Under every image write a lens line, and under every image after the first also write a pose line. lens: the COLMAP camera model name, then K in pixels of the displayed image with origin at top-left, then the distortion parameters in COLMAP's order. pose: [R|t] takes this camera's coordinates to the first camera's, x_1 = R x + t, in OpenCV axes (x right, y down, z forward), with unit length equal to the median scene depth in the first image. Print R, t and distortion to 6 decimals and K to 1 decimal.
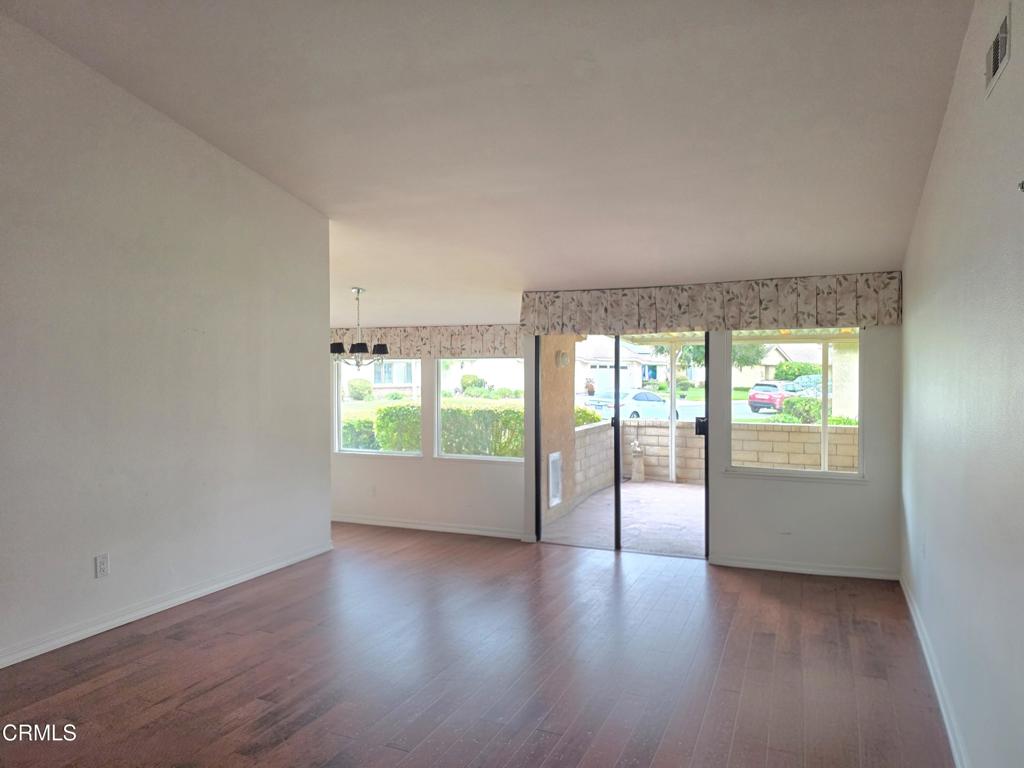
lens RADIAL K [[740.5, 0, 510.1], [0, 740.5, 380.0], [0, 0, 1]] dist [0.037879, -0.015063]
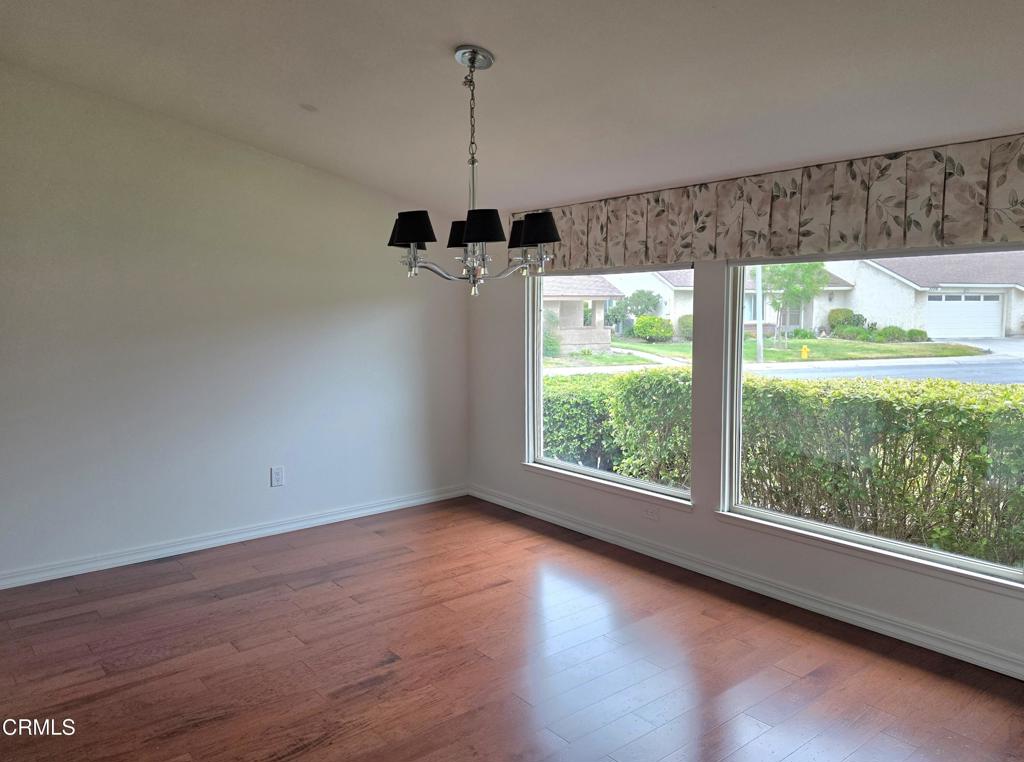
lens RADIAL K [[740.5, 0, 518.5], [0, 740.5, 374.3], [0, 0, 1]] dist [0.037879, -0.015063]
pose [[0.893873, 0.036339, -0.446844, -0.023124], [-0.000917, 0.996856, 0.079232, -0.002322], [0.448318, -0.070414, 0.891096, 0.598746]]
